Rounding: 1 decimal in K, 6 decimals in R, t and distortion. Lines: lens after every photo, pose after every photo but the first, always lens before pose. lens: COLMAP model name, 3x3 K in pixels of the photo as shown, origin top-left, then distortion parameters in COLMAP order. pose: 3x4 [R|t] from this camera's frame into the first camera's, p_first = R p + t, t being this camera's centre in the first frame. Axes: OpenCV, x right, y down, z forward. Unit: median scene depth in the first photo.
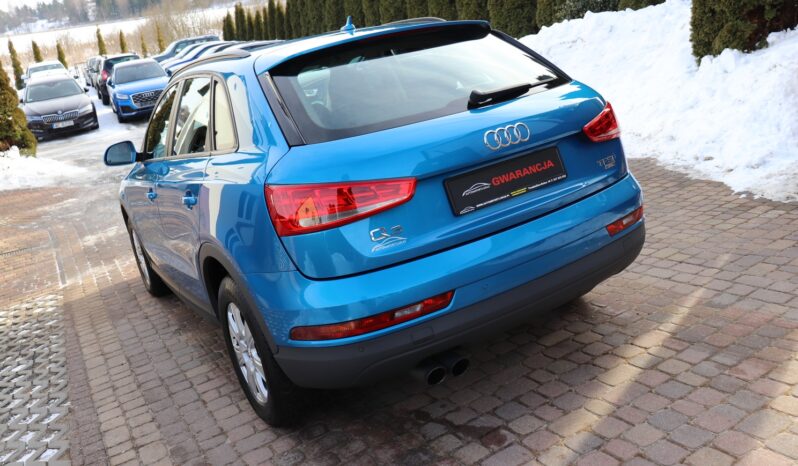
lens RADIAL K [[662.4, 0, 393.2], [0, 662.4, 228.7], [0, 0, 1]] dist [-0.174322, 0.156664]
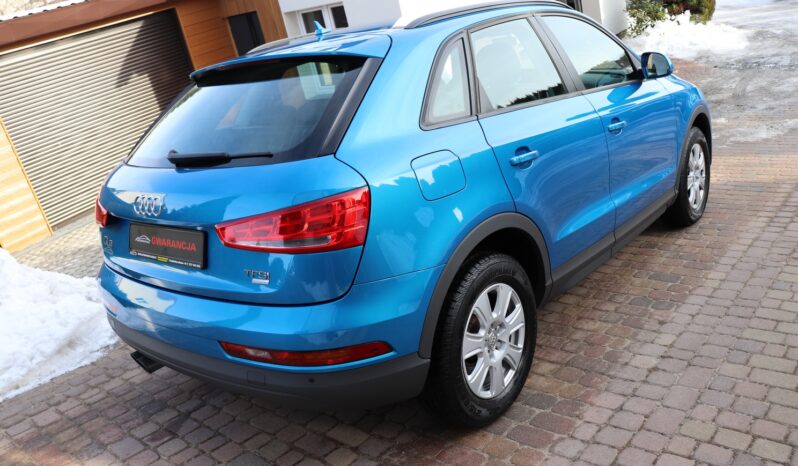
lens RADIAL K [[662.4, 0, 387.7], [0, 662.4, 234.7], [0, 0, 1]] dist [-0.174322, 0.156664]
pose [[0.341684, 0.400250, -0.850325, 0.903814], [-0.153518, 0.916396, 0.369662, -0.405765], [0.927192, 0.004232, 0.374563, 0.737362]]
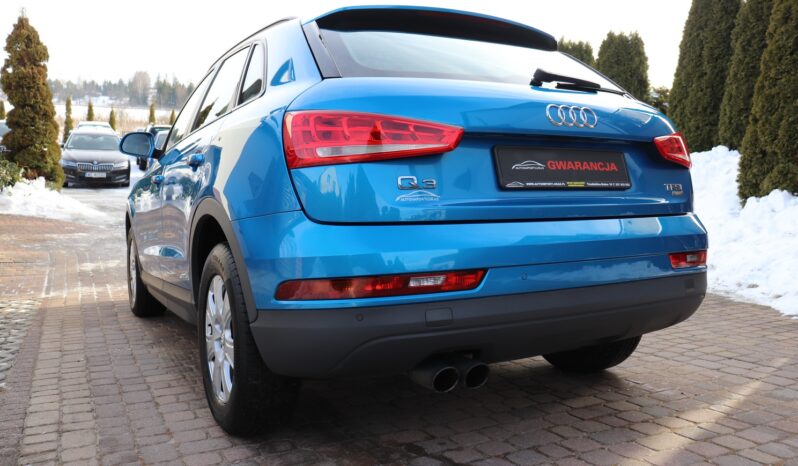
lens RADIAL K [[662.4, 0, 396.3], [0, 662.4, 227.4], [0, 0, 1]] dist [-0.174322, 0.156664]
pose [[0.983346, 0.177914, -0.037115, 0.003043], [-0.181743, 0.963527, -0.196432, 0.160457], [0.000813, 0.199906, 0.979815, 0.143234]]
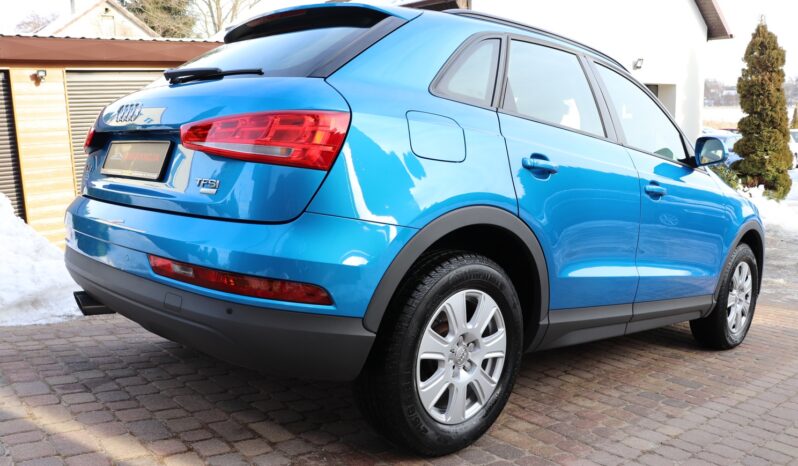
lens RADIAL K [[662.4, 0, 390.9], [0, 662.4, 236.0], [0, 0, 1]] dist [-0.174322, 0.156664]
pose [[0.196482, 0.283523, -0.938621, 0.907191], [-0.347594, 0.915251, 0.203702, -0.230000], [0.916828, 0.286236, 0.278381, 0.871006]]
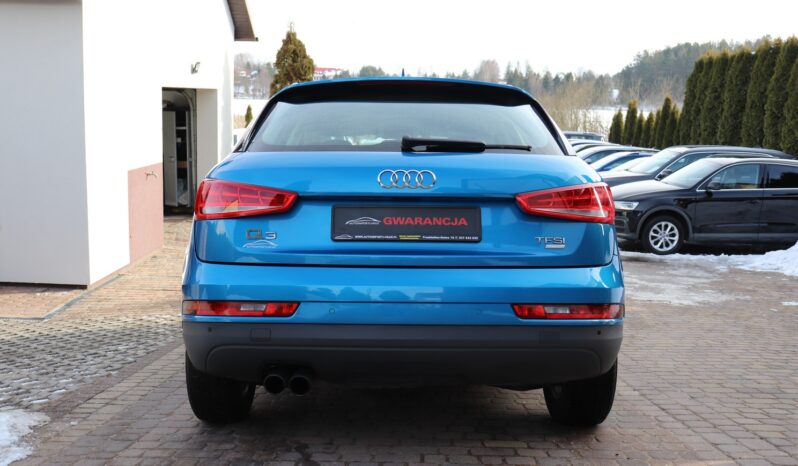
lens RADIAL K [[824.5, 0, 393.0], [0, 824.5, 232.9], [0, 0, 1]] dist [-0.038233, 0.000000]
pose [[0.843581, 0.206840, -0.495569, 0.612019], [-0.291627, 0.951359, -0.099343, 0.053729], [0.450916, 0.228325, 0.862869, -0.067615]]
